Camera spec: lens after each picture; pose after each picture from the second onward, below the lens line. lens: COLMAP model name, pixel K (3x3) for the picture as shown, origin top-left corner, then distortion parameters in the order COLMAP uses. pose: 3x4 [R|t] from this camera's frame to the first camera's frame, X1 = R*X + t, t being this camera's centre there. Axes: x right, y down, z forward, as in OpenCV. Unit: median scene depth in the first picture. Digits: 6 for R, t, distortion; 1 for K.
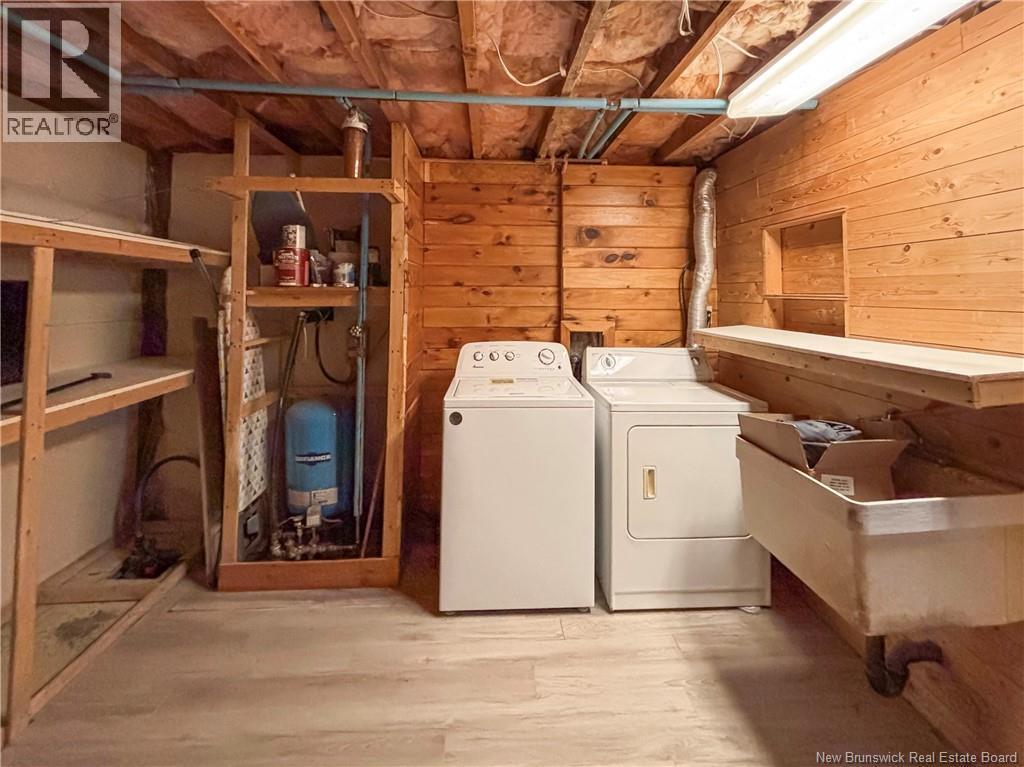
lens RADIAL K [[453.6, 0, 513.8], [0, 453.6, 373.2], [0, 0, 1]] dist [0.004022, -0.000365]
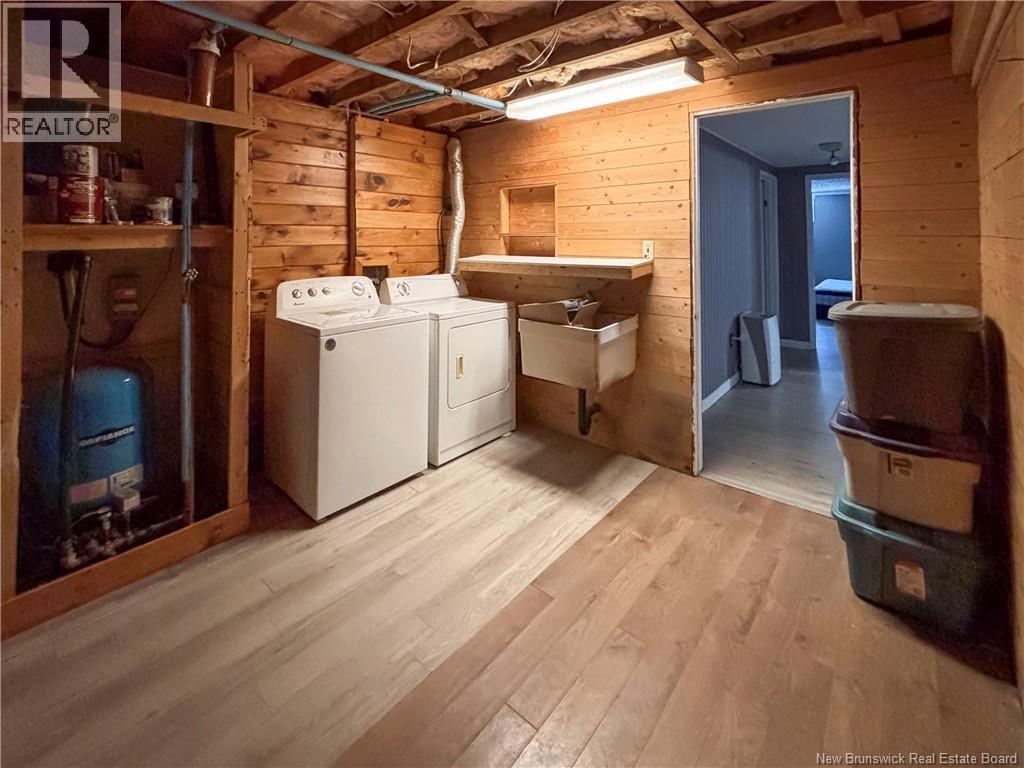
lens RADIAL K [[422.2, 0, 512.0], [0, 422.2, 384.0], [0, 0, 1]] dist [0.037914, -0.019739]
pose [[0.710025, -0.240619, 0.661791, -0.477026], [0.128907, 0.968341, 0.213774, 0.021412], [-0.692277, -0.066476, 0.718564, -0.104388]]
